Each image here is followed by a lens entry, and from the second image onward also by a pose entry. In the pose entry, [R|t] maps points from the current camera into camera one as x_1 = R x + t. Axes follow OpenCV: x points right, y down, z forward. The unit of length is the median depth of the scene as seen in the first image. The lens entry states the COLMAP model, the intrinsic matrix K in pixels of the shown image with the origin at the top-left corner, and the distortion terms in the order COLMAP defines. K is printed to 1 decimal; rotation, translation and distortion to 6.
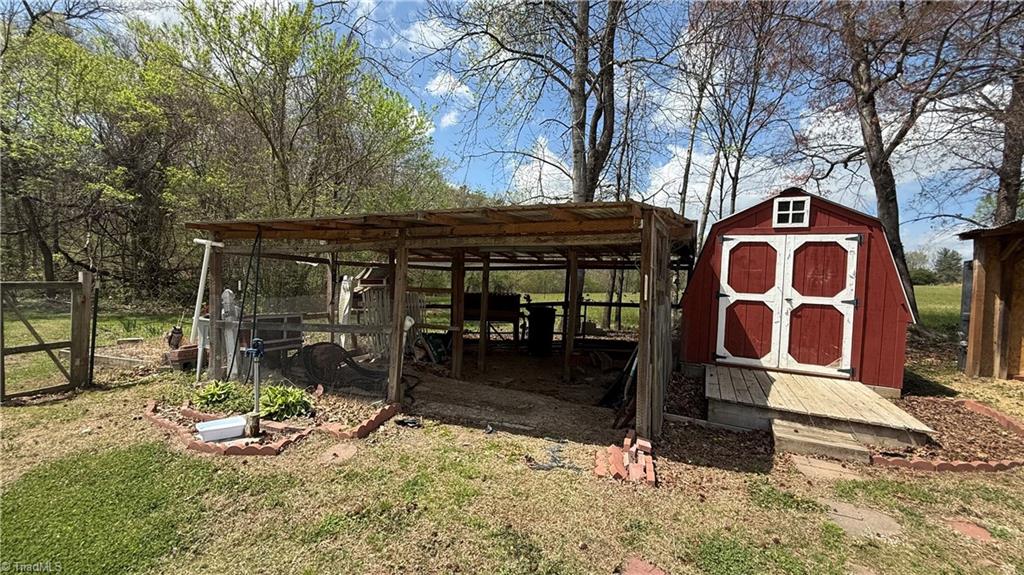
lens RADIAL K [[407.6, 0, 512.0], [0, 407.6, 287.5], [0, 0, 1]] dist [-0.000388, 0.000558]
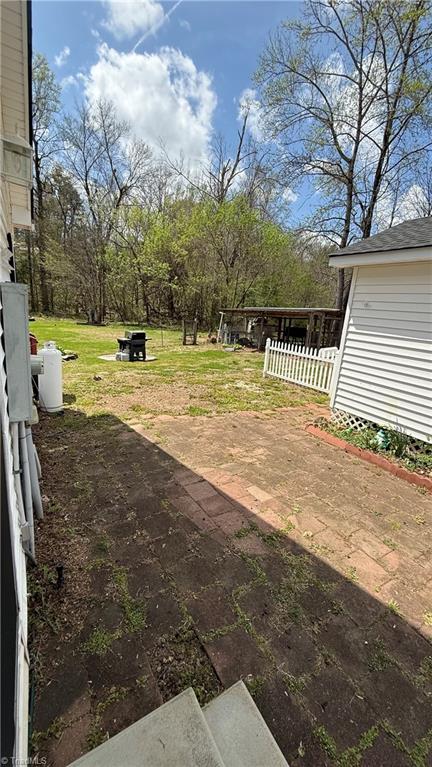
lens RADIAL K [[305.3, 0, 216.0], [0, 305.3, 383.5], [0, 0, 1]] dist [-0.000388, 0.000558]
pose [[0.884573, 0.121831, -0.450209, 0.578480], [-0.029330, 0.977901, 0.207001, -0.034679], [0.465479, -0.169903, 0.868598, -1.504024]]
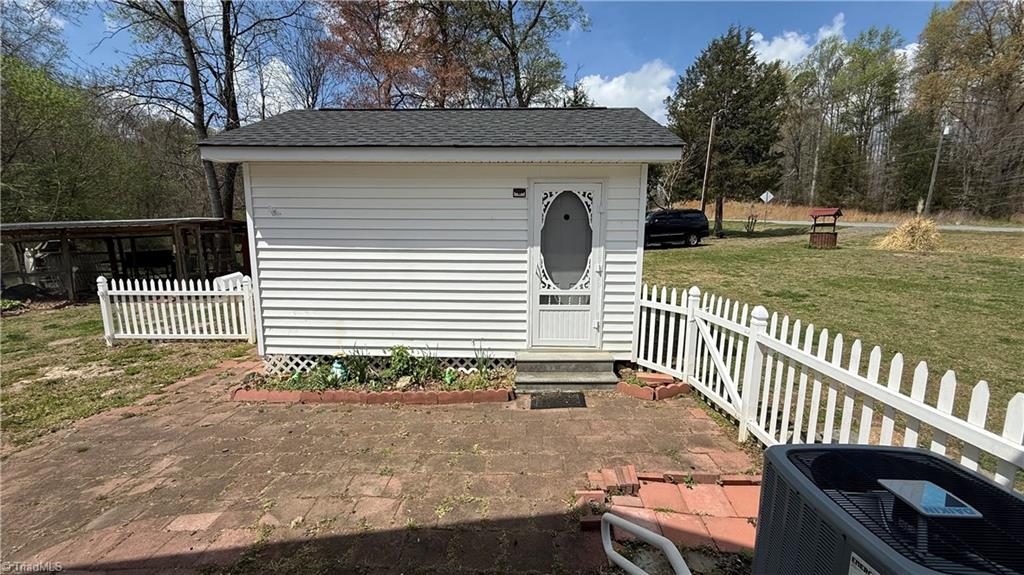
lens RADIAL K [[407.6, 0, 512.0], [0, 407.6, 287.5], [0, 0, 1]] dist [-0.000388, 0.000558]
pose [[0.870112, -0.123822, 0.477047, 0.548444], [0.051530, 0.985477, 0.161800, -0.041371], [-0.490154, -0.116202, 0.863856, -1.557138]]
